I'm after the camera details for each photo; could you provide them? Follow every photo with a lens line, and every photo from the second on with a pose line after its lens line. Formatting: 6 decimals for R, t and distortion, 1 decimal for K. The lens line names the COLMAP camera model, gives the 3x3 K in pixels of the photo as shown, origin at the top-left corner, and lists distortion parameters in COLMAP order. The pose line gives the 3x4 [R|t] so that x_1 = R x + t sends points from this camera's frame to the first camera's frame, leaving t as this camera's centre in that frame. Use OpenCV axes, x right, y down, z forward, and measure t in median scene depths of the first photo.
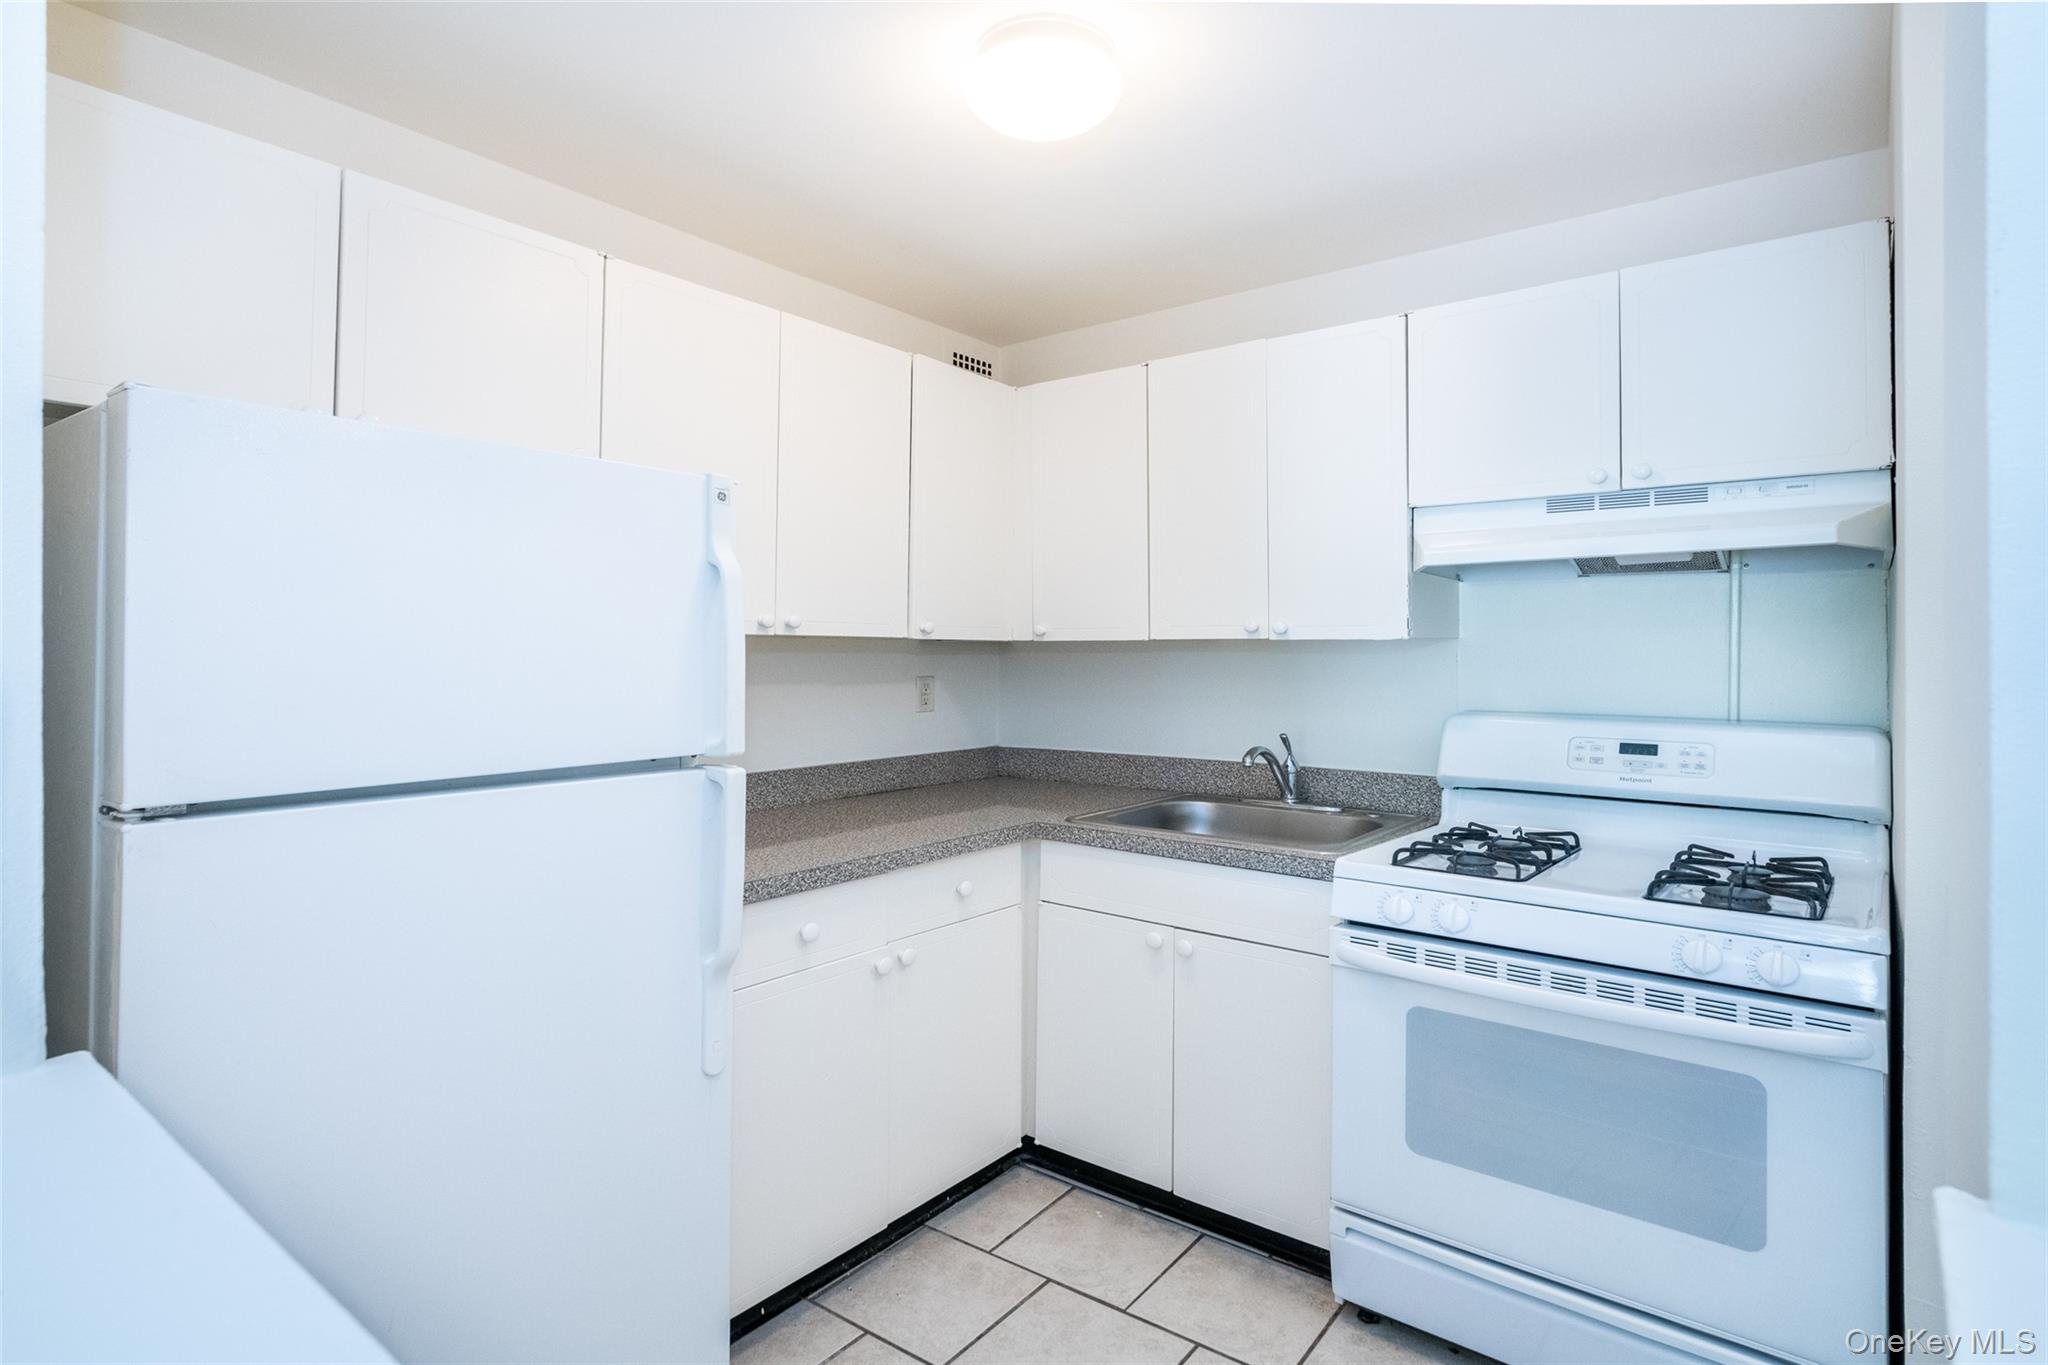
lens RADIAL K [[1080.7, 0, 848.2], [0, 1080.7, 637.0], [0, 0, 1]] dist [-0.002174, -0.002283]
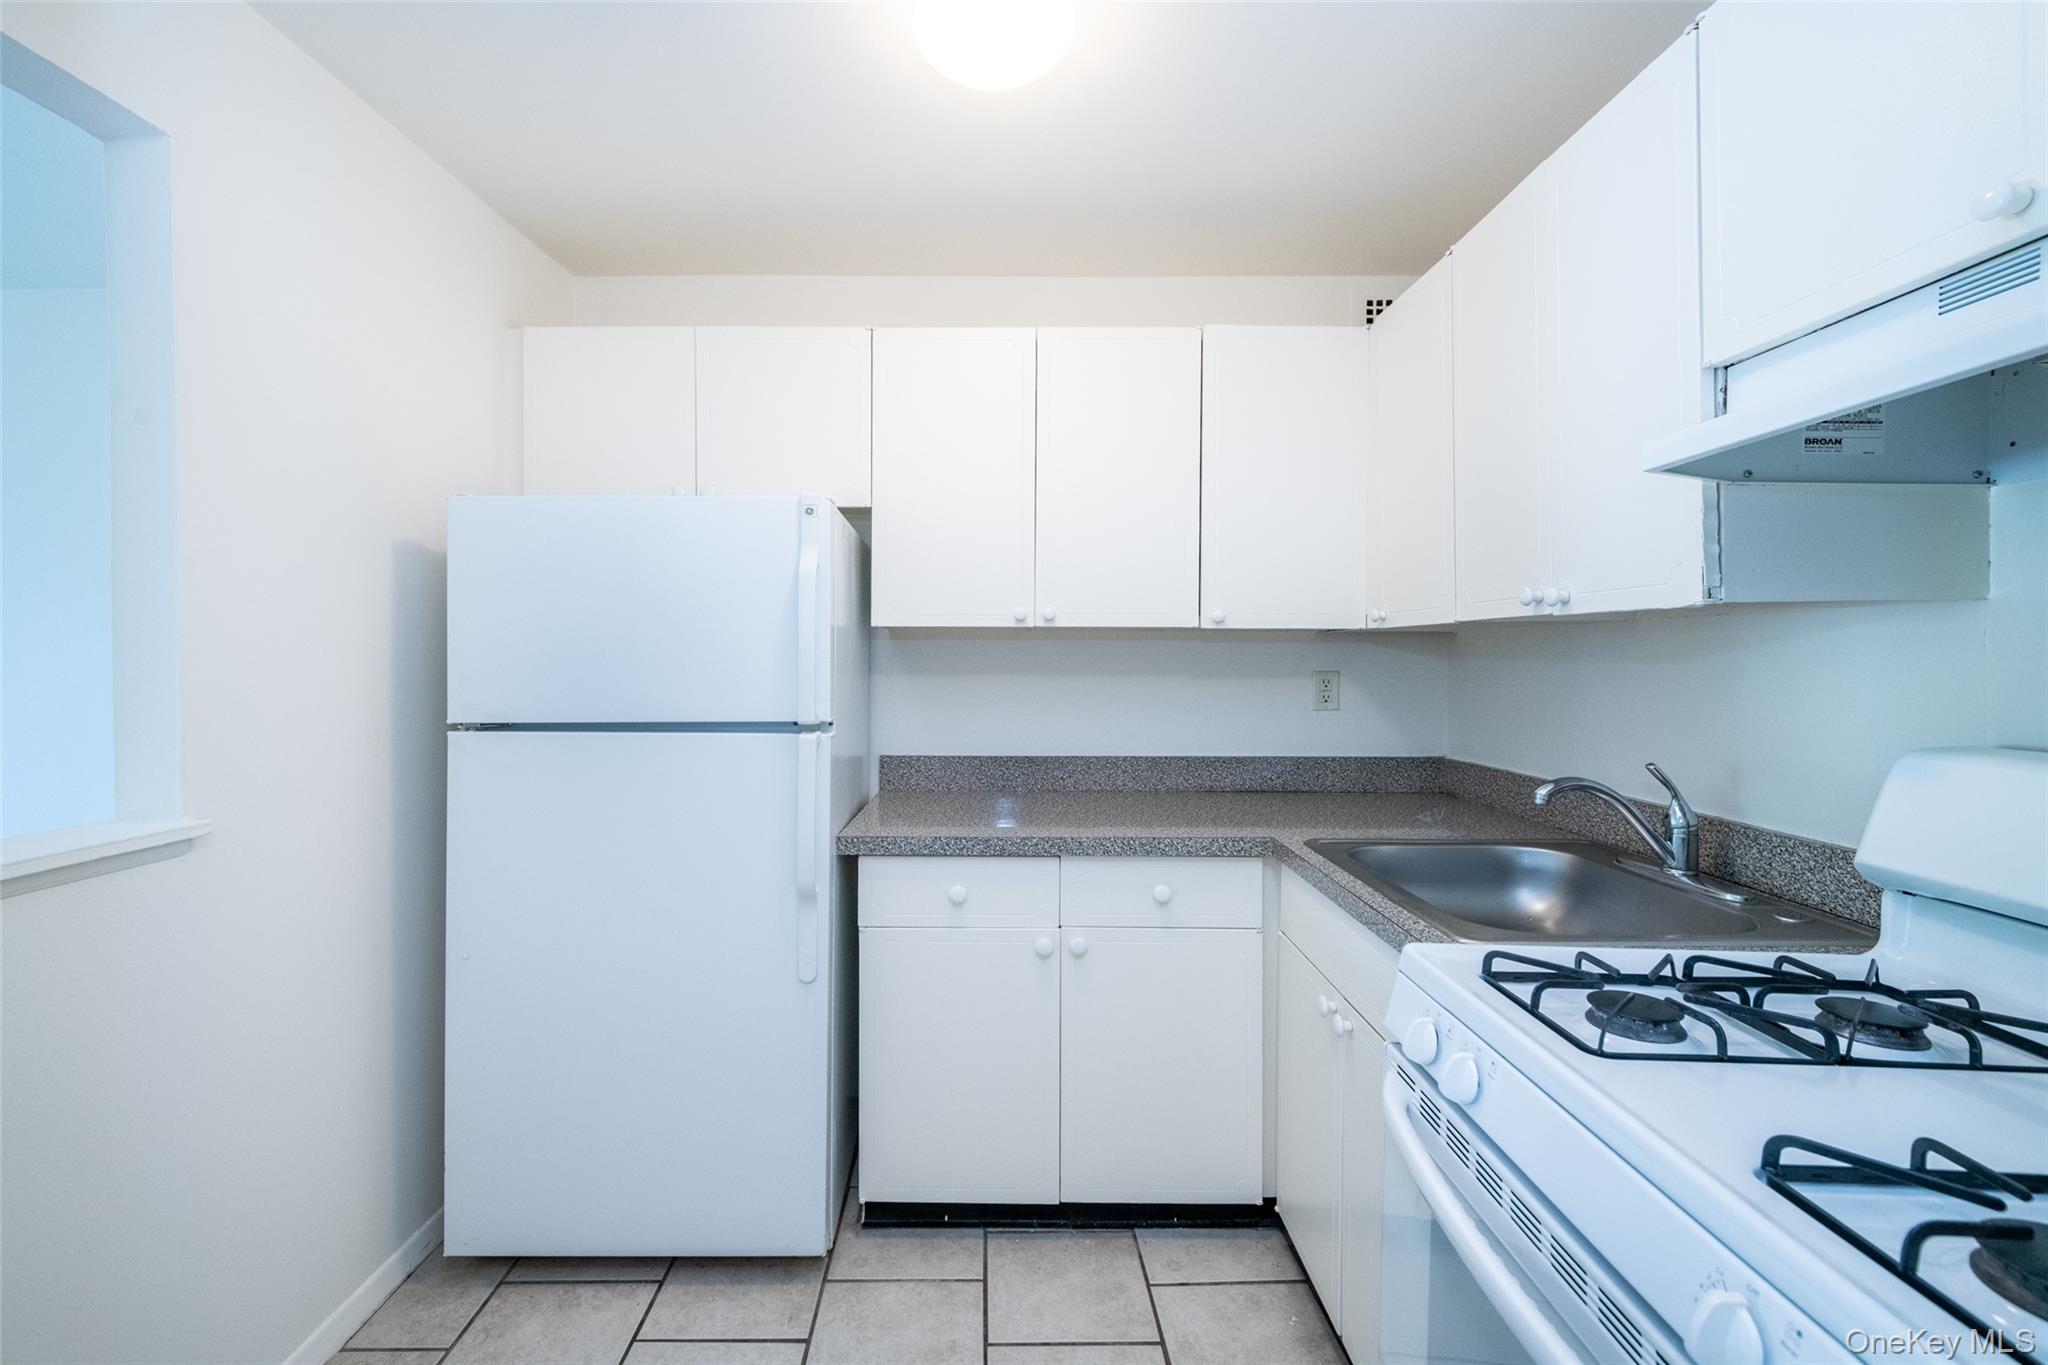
lens RADIAL K [[904.9, 0, 1036.3], [0, 904.9, 661.1], [0, 0, 1]] dist [-0.011441, -0.000394]
pose [[0.637221, 0.002115, -0.770678, 0.644939], [0.007777, 0.999928, 0.009175, 0.024564], [0.770642, -0.011840, 0.637159, 0.426434]]
